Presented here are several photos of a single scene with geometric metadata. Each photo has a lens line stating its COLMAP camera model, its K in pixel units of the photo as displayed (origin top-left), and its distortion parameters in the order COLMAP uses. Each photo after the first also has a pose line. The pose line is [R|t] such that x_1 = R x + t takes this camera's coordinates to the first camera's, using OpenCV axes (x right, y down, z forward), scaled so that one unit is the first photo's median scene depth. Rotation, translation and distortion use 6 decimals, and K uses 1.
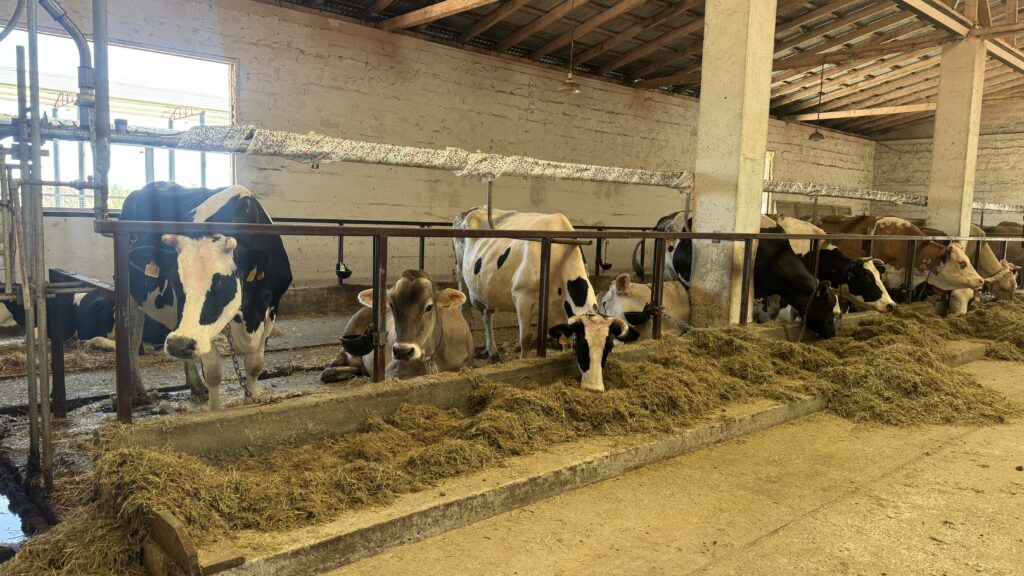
lens RADIAL K [[722.6, 0, 508.6], [0, 722.6, 296.0], [0, 0, 1]] dist [0.002392, -0.003236]
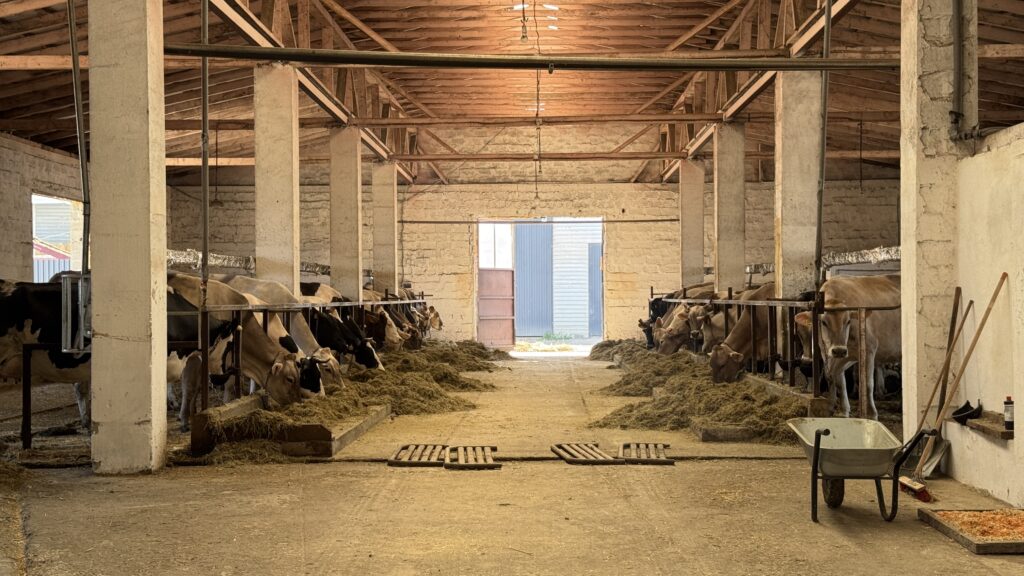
lens RADIAL K [[1449.3, 0, 510.6], [0, 1449.3, 290.1], [0, 0, 1]] dist [0.158712, 0.000000]
pose [[0.677468, -0.028011, 0.735018, -0.848660], [0.101154, 0.993328, -0.055379, 0.046713], [-0.728563, 0.111867, 0.675782, -0.672018]]
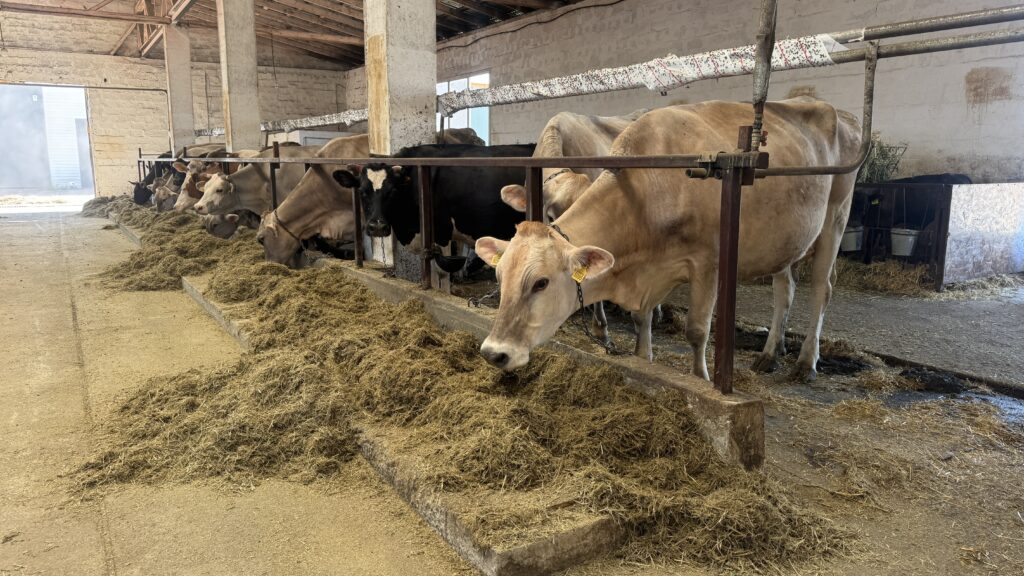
lens RADIAL K [[722.6, 0, 505.2], [0, 722.6, 294.2], [0, 0, 1]] dist [0.002392, -0.003236]
pose [[0.166846, -0.202616, 0.964940, -0.242779], [0.101114, 0.977014, 0.187668, 0.017883], [-0.980785, 0.066257, 0.183499, -0.177594]]
